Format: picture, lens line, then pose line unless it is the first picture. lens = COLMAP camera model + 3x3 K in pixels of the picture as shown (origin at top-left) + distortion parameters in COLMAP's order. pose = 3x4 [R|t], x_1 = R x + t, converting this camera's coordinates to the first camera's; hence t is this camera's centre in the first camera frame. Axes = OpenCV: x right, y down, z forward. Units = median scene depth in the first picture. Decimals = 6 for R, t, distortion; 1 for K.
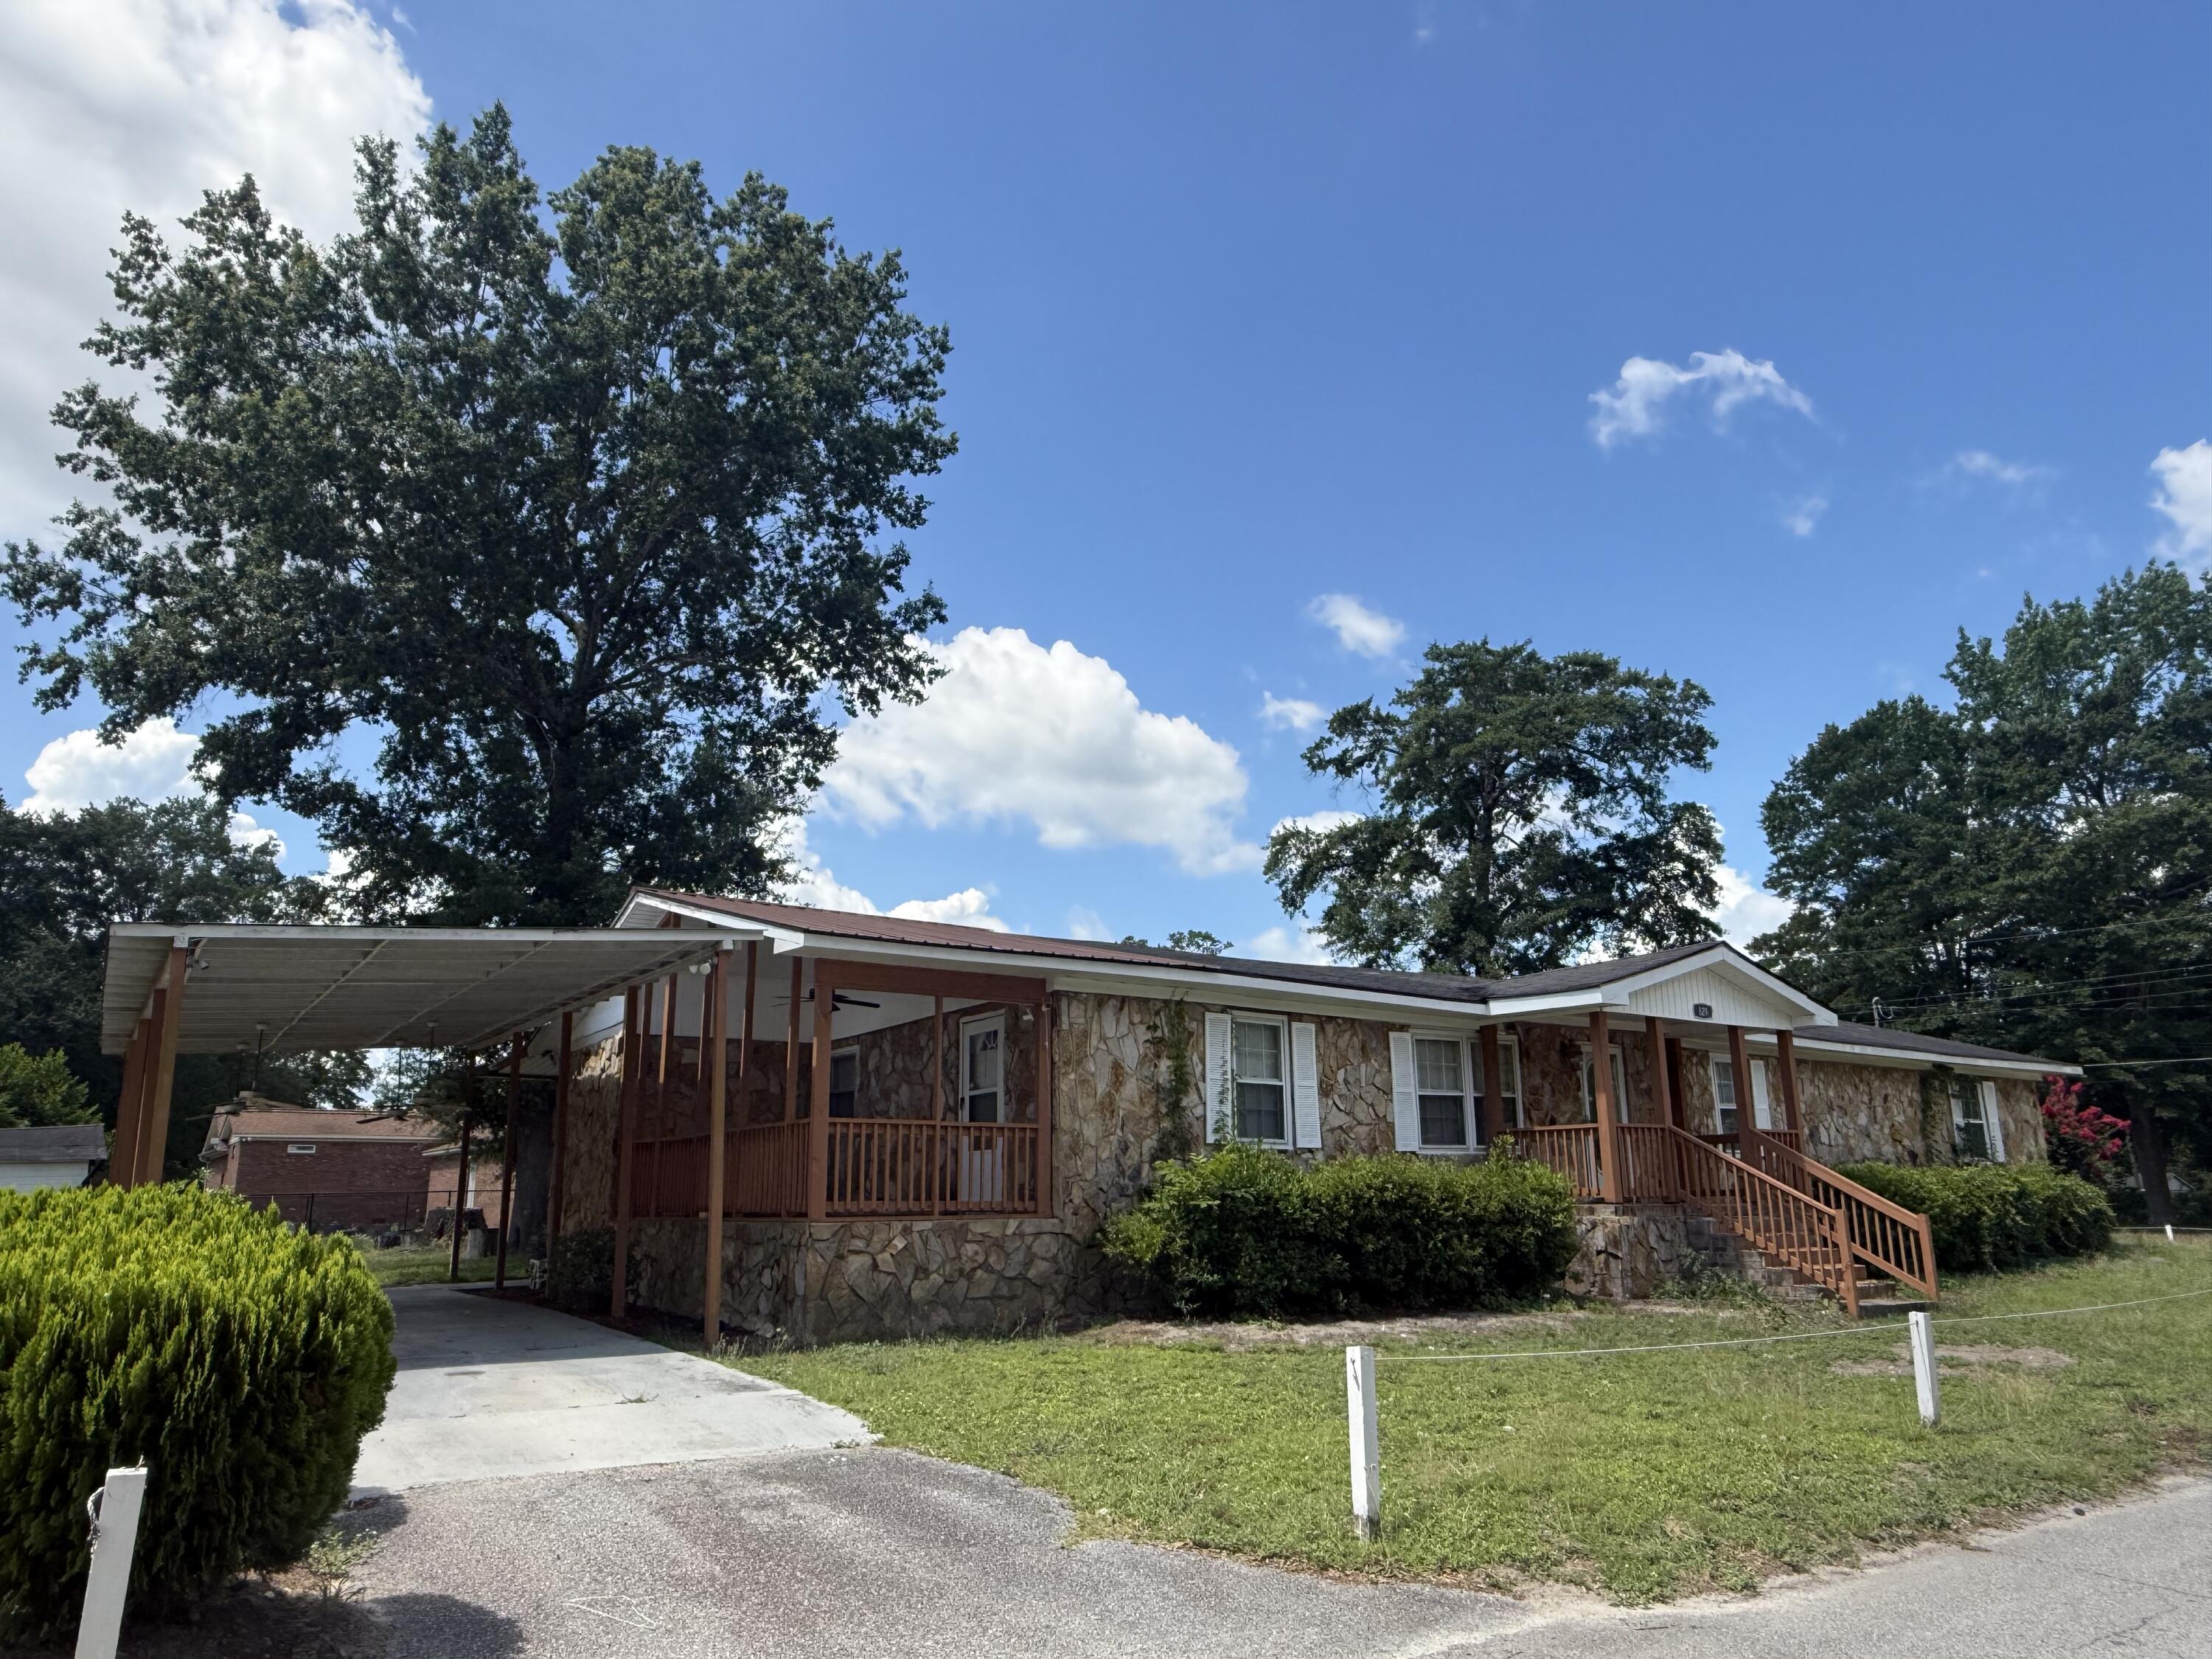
lens RADIAL K [[1483.6, 0, 1106.0], [0, 1483.6, 829.5], [0, 0, 1]] dist [0.002175, 0.005332]
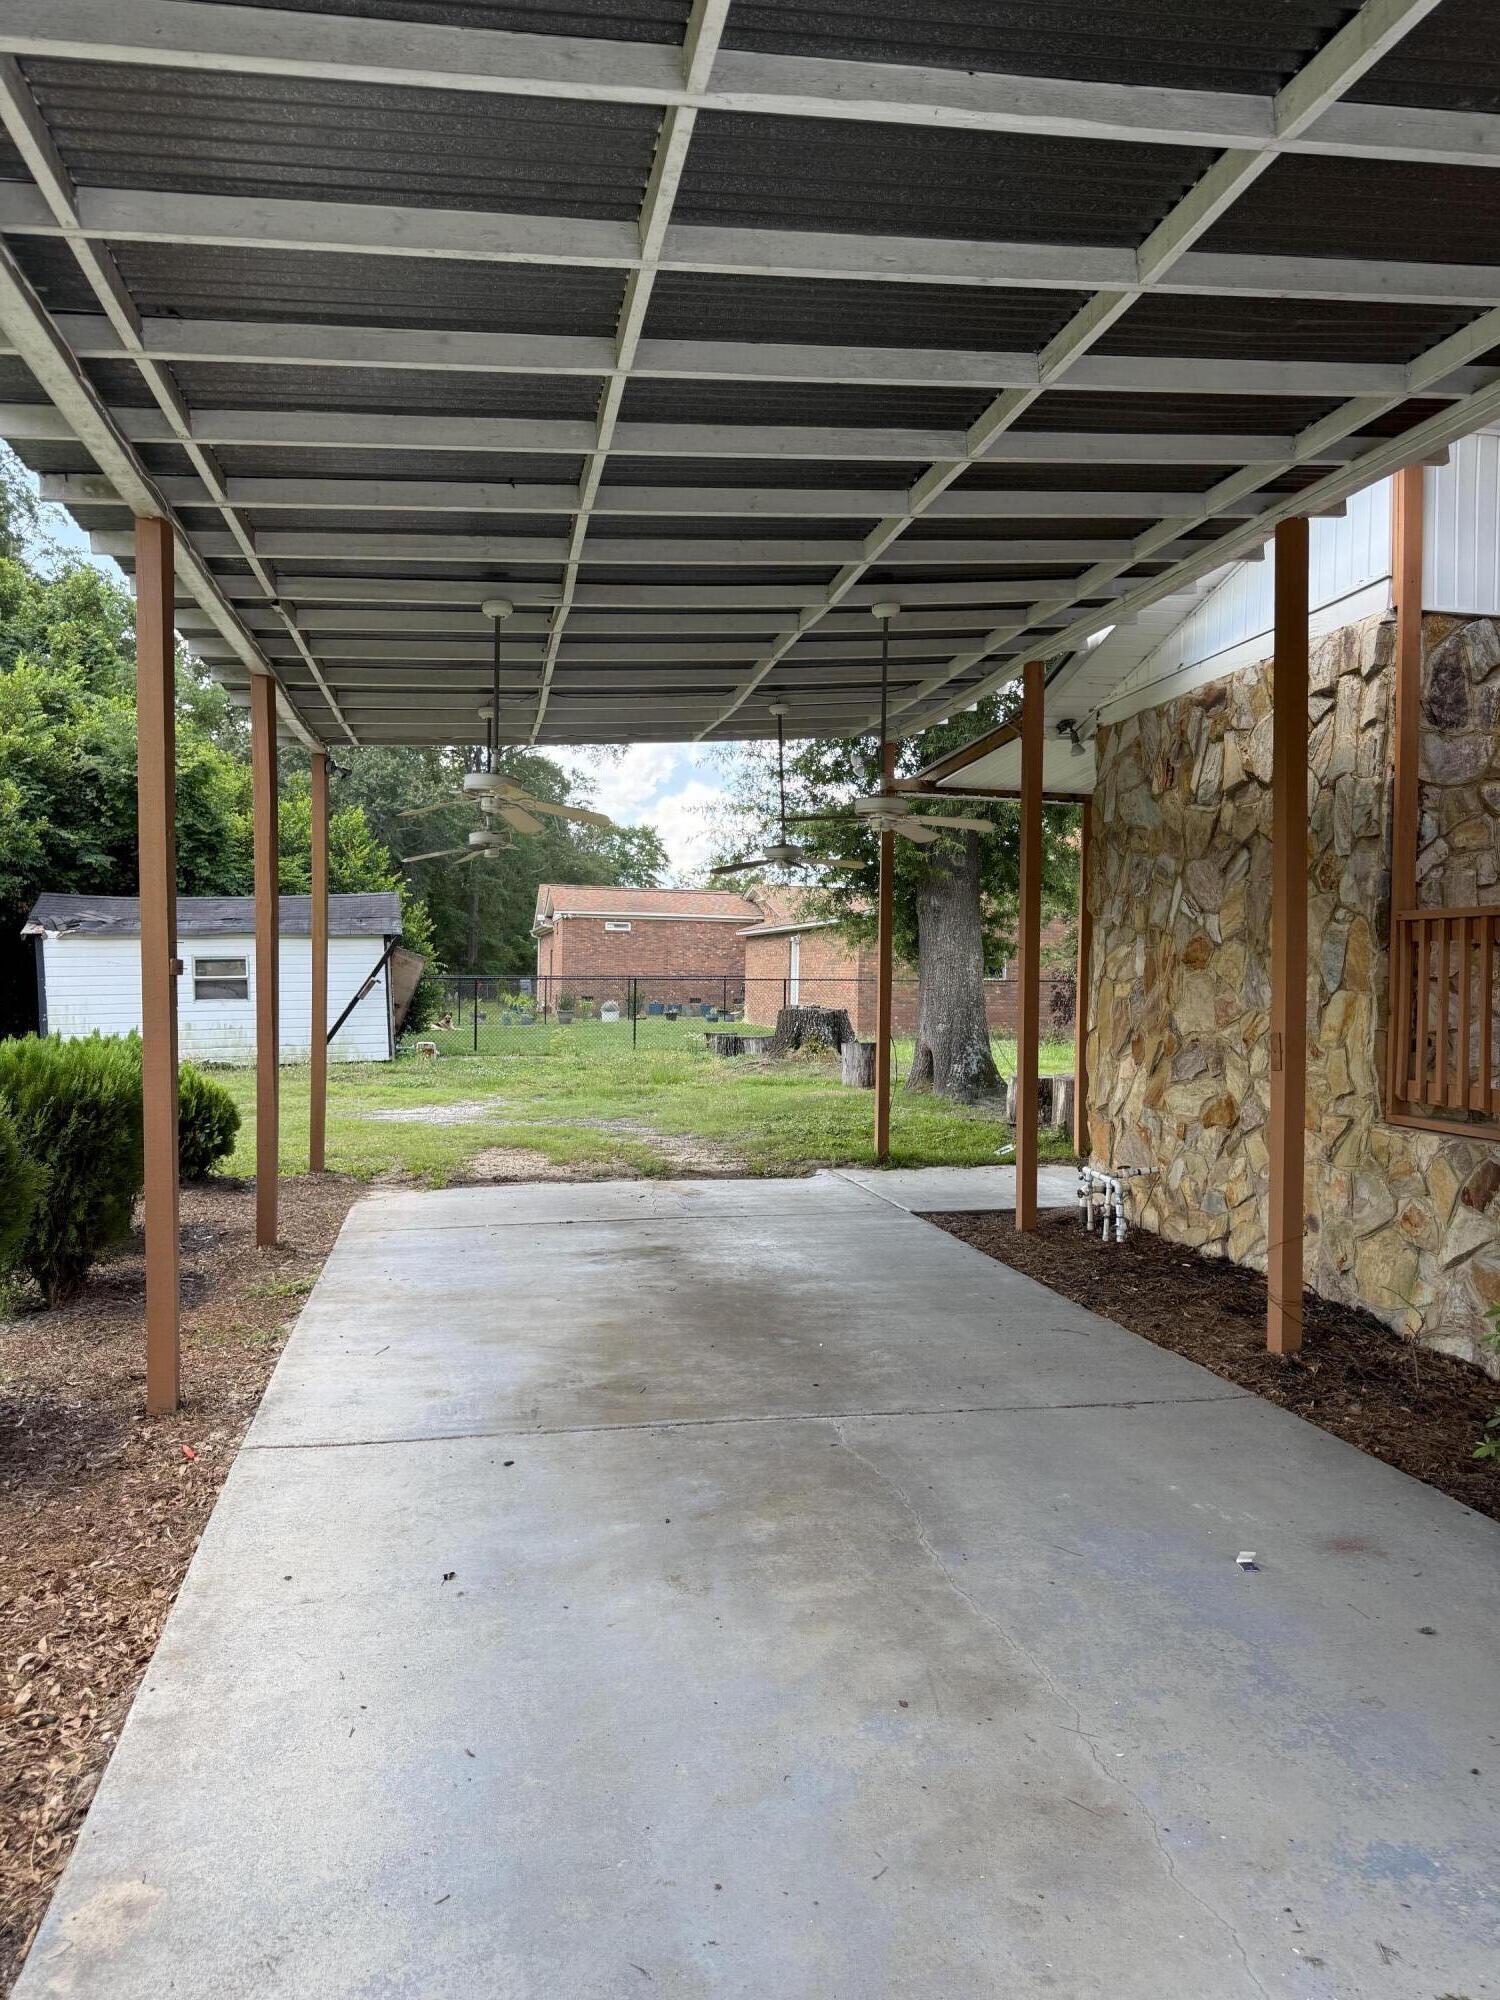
lens RADIAL K [[1377.5, 0, 750.0], [0, 1377.5, 1000.0], [0, 0, 1]] dist [0.225084, 0.000296]
pose [[0.924074, 0.028992, -0.381113, -0.212427], [0.070867, 0.966834, 0.245378, 0.084798], [0.375587, -0.253755, 0.891371, 0.393525]]
